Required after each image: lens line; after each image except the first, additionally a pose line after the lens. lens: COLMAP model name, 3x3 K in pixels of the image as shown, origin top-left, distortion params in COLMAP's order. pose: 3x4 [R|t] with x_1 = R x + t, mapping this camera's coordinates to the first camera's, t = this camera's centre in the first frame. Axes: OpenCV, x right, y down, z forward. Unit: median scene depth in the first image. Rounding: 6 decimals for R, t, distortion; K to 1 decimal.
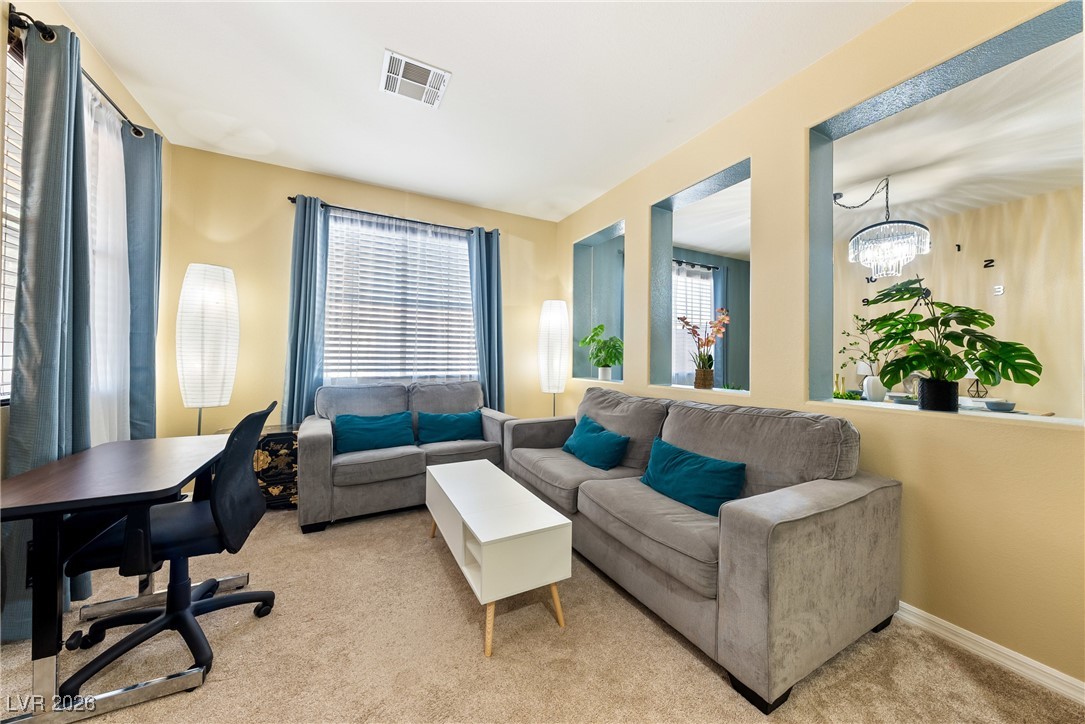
lens RADIAL K [[386.9, 0, 558.0], [0, 386.9, 360.0], [0, 0, 1]] dist [-0.000156, 0.000000]
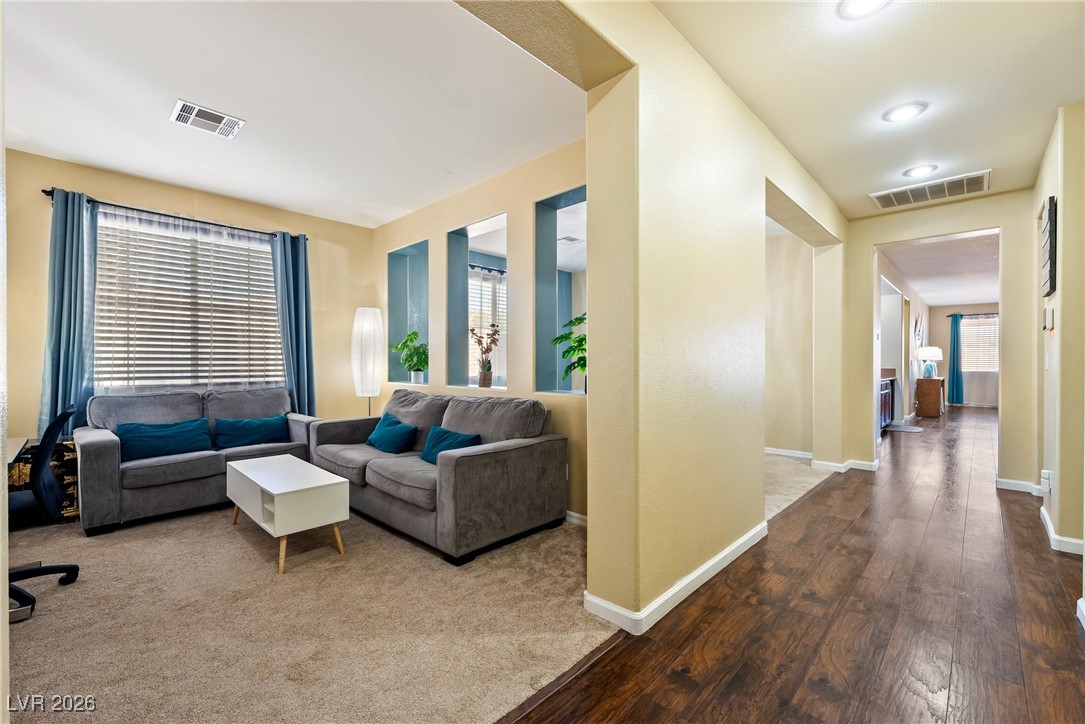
lens RADIAL K [[446.5, 0, 550.2], [0, 446.5, 368.8], [0, 0, 1]] dist [0.001311, -0.000114]
pose [[0.953102, -0.013461, 0.302351, 0.121101], [0.009791, 0.999859, 0.013649, -0.001889], [-0.302492, -0.010049, 0.953099, -0.377207]]
